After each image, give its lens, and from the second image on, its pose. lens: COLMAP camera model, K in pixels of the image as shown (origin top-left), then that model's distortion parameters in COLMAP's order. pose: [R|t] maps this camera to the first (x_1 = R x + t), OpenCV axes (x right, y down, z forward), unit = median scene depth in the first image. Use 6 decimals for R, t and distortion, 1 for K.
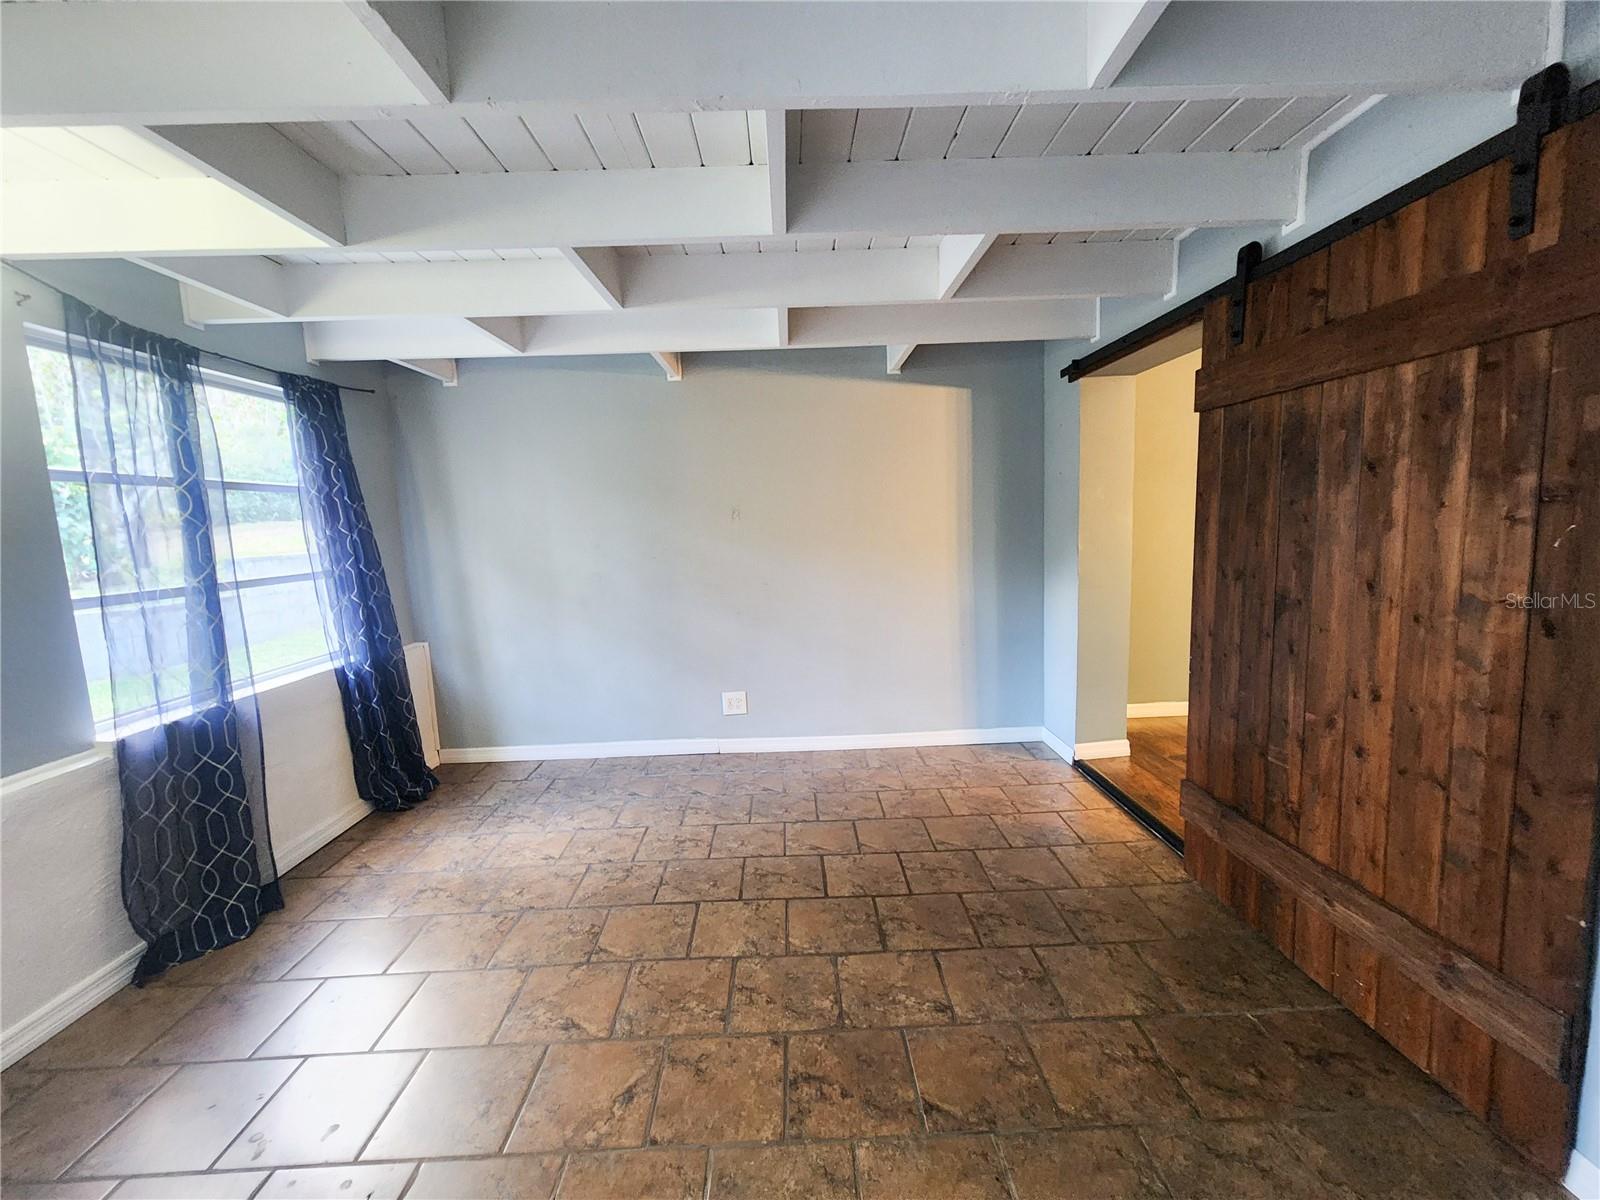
lens RADIAL K [[657.1, 0, 801.6], [0, 657.1, 588.4], [0, 0, 1]] dist [-0.003599, 0.001060]
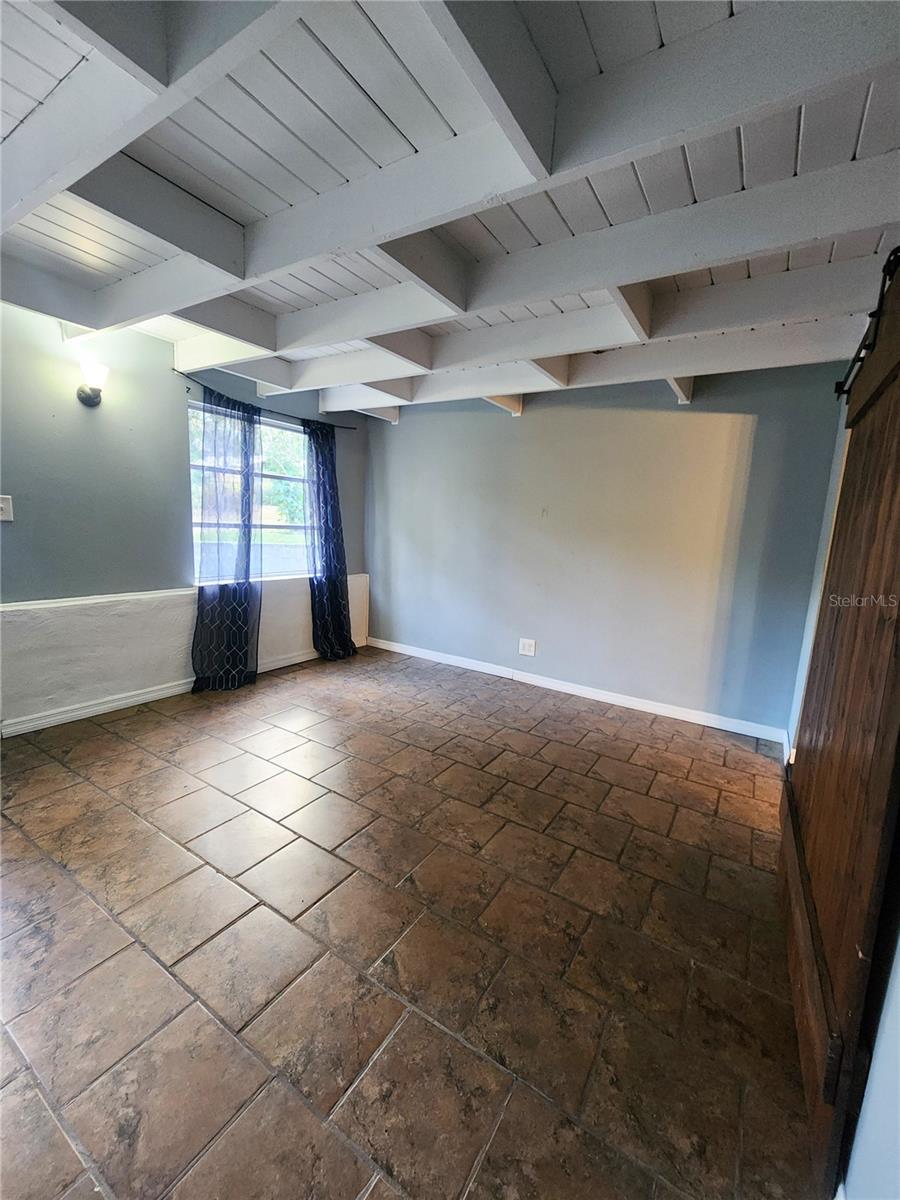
lens RADIAL K [[492.9, 0, 453.8], [0, 492.9, 601.3], [0, 0, 1]] dist [-0.003599, 0.001060]
pose [[0.829732, 0.165022, -0.533210, 0.440664], [-0.139850, 0.986288, 0.087624, 0.008395], [0.540359, 0.001865, 0.841433, 0.032864]]
